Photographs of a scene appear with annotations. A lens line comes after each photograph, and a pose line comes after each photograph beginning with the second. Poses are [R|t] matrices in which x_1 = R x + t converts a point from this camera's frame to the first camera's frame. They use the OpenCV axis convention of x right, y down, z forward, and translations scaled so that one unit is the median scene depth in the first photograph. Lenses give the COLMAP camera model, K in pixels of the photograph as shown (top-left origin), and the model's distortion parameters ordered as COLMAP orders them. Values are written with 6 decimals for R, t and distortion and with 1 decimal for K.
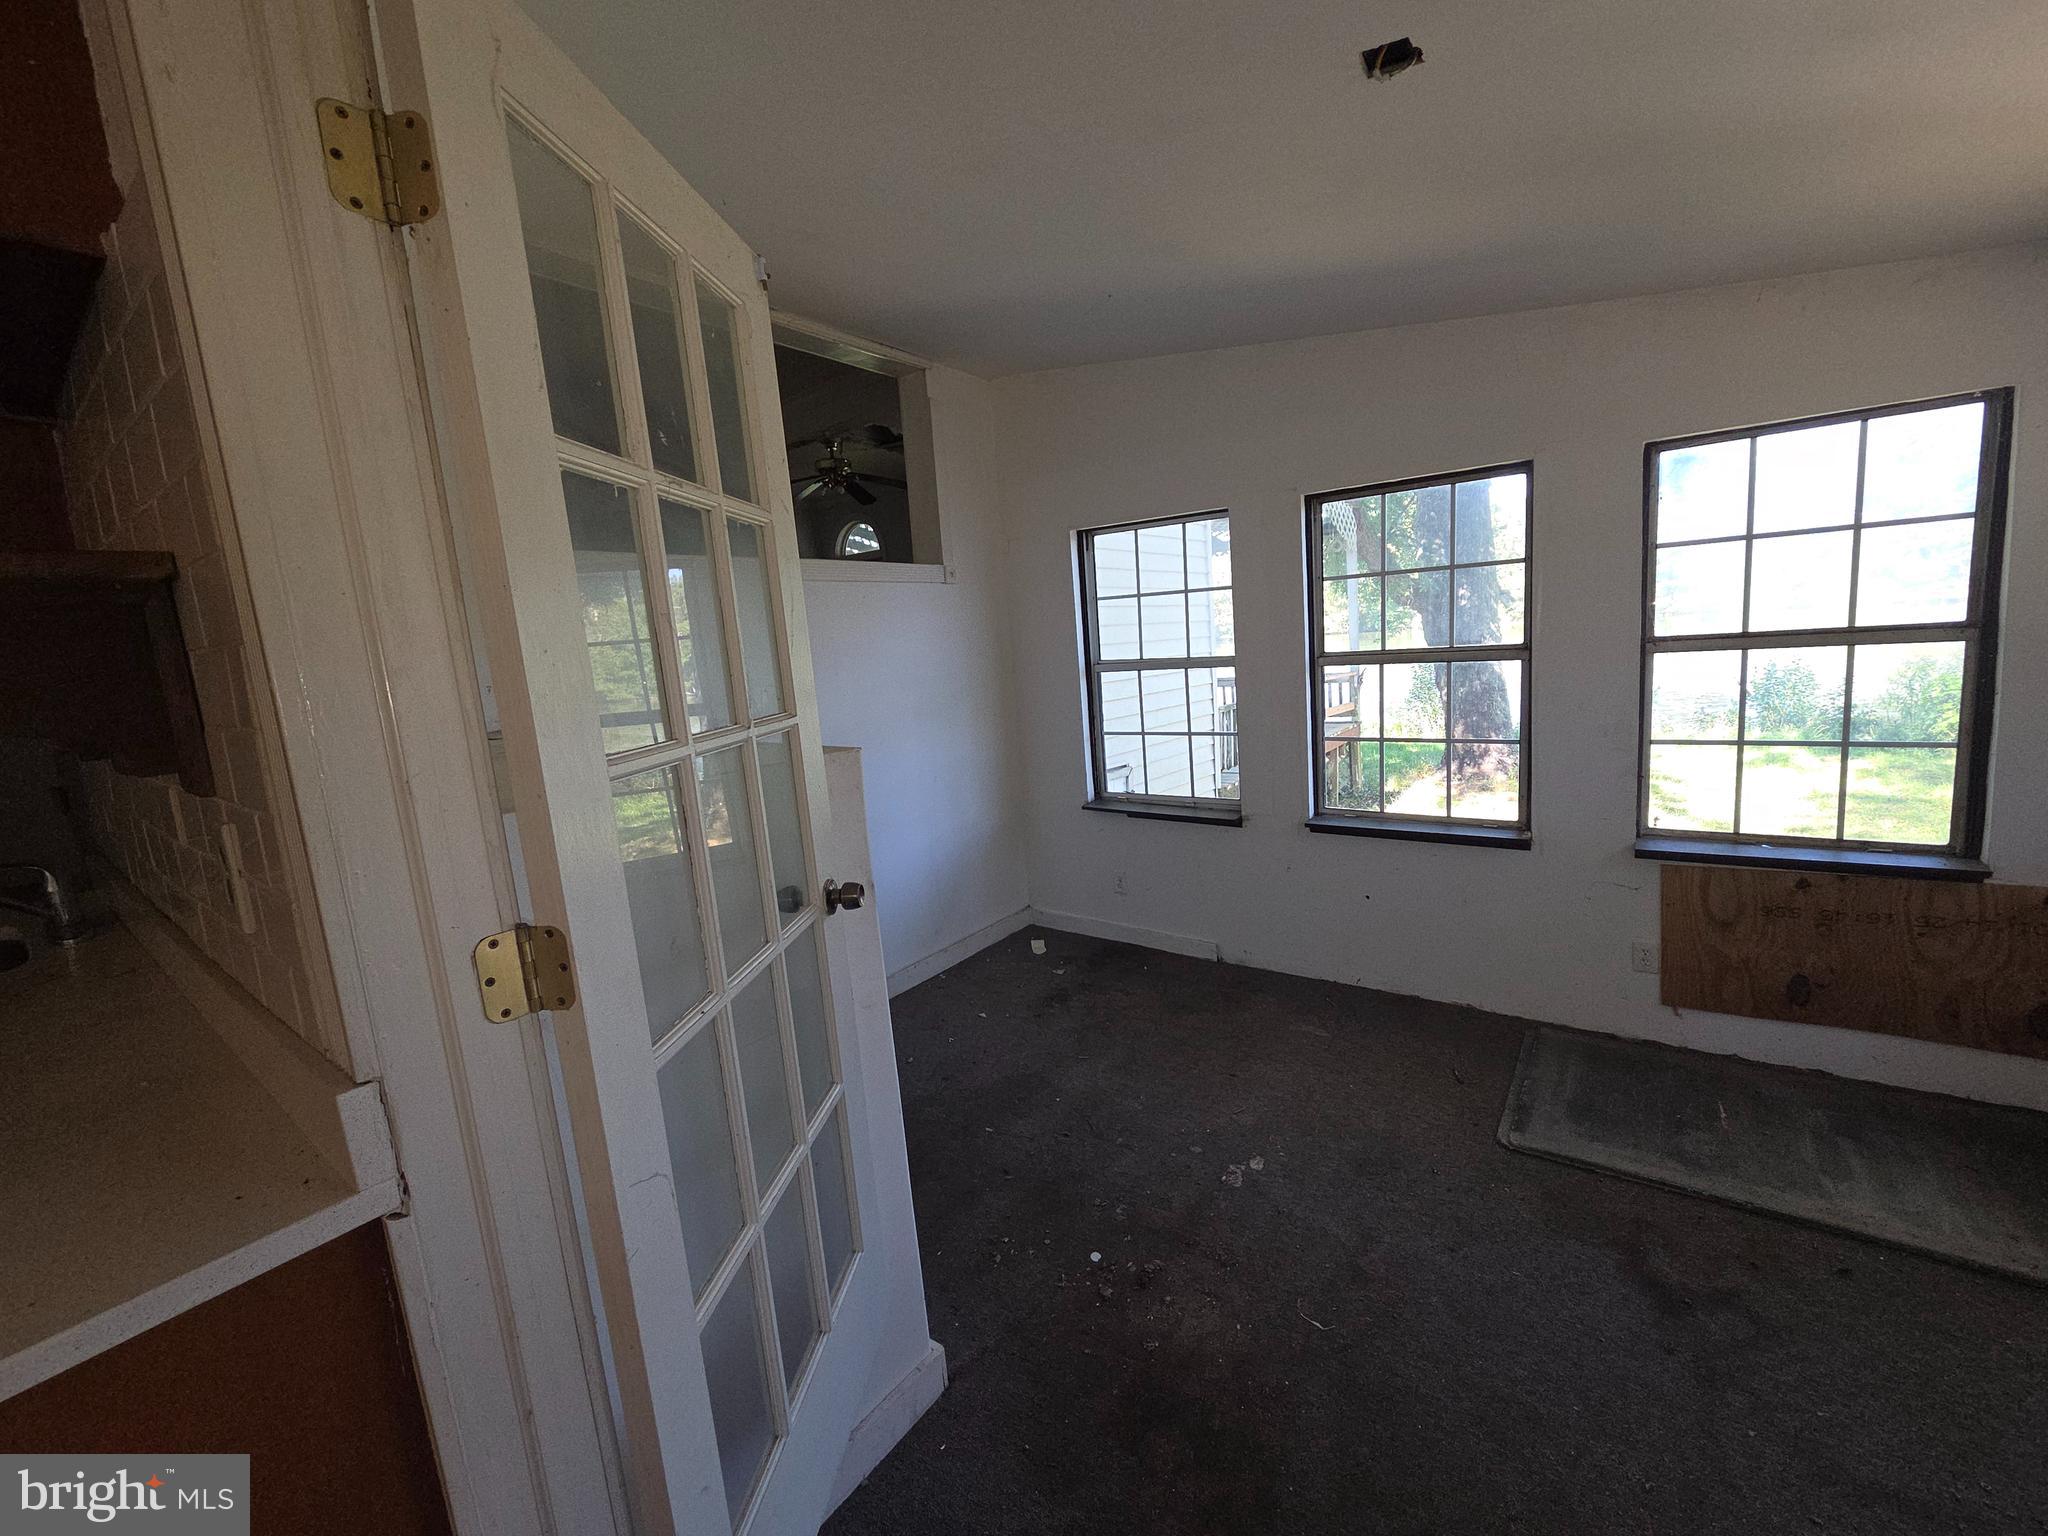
lens RADIAL K [[842.4, 0, 1016.1], [0, 842.4, 760.9], [0, 0, 1]] dist [0.000279, -0.000757]
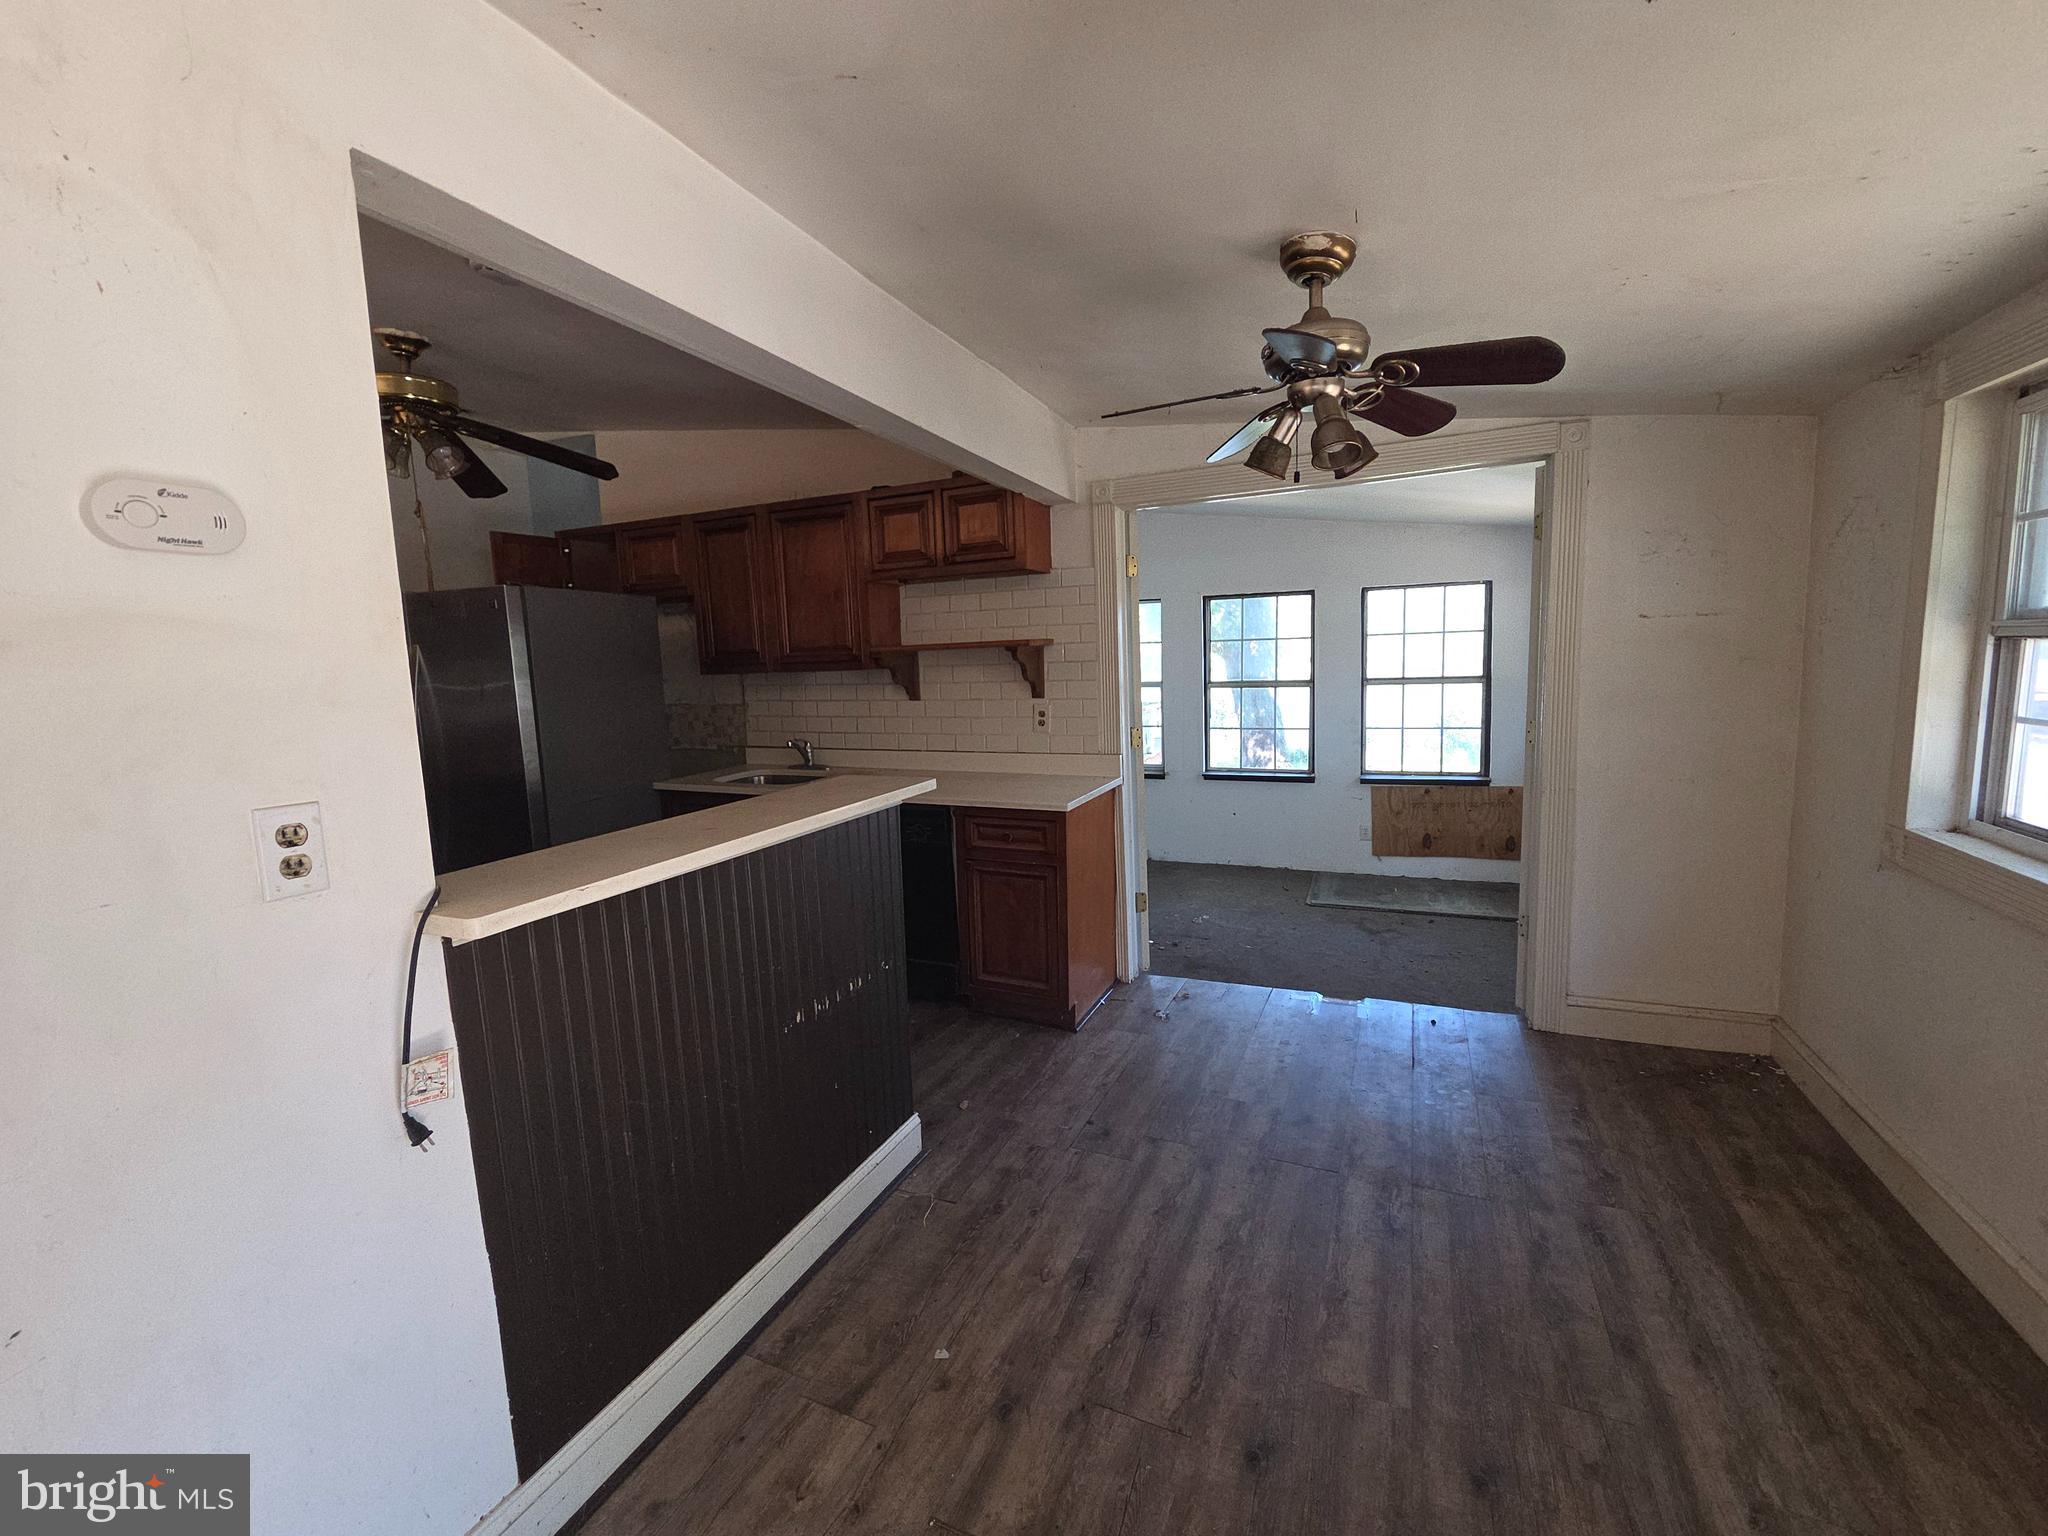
lens RADIAL K [[842.4, 0, 1014.4], [0, 842.4, 758.0], [0, 0, 1]] dist [0.000279, -0.000757]
pose [[0.972185, 0.013127, 0.233844, -0.638022], [-0.003625, 0.999152, -0.041021, 0.154491], [-0.234184, 0.039032, 0.971408, -0.900696]]
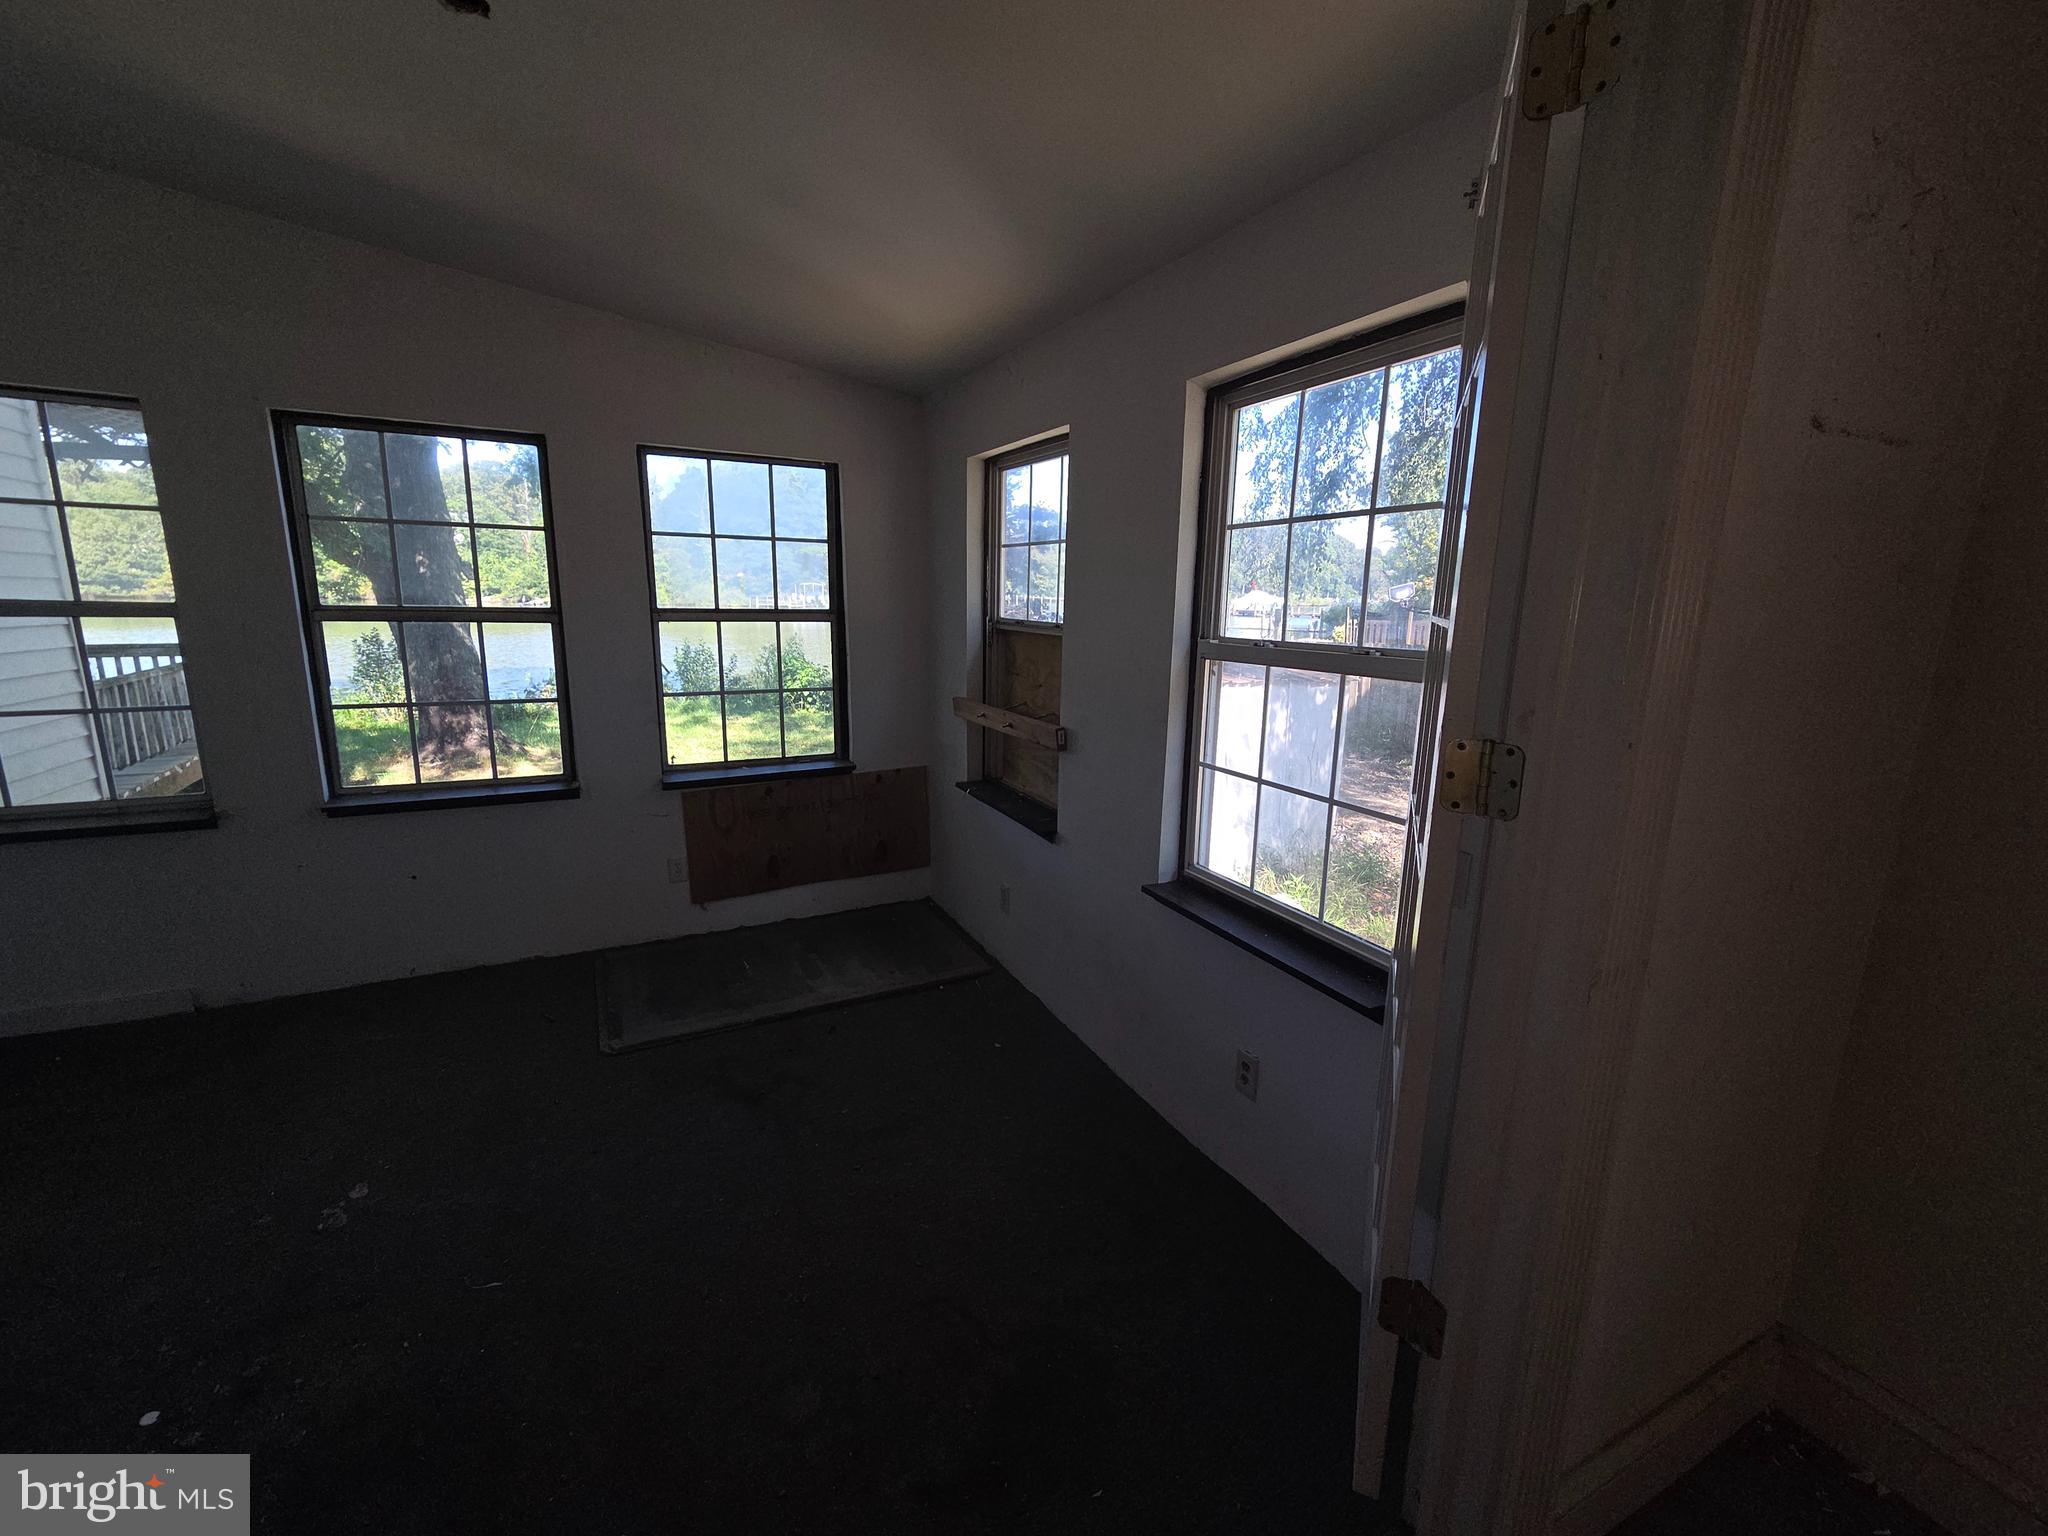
lens RADIAL K [[842.4, 0, 1027.5], [0, 842.4, 758.6], [0, 0, 1]] dist [0.000279, -0.000757]
pose [[0.432895, -0.095432, 0.896379, -0.134510], [0.076880, 0.994666, 0.068768, 0.029103], [-0.898160, 0.039144, 0.437923, -0.006071]]
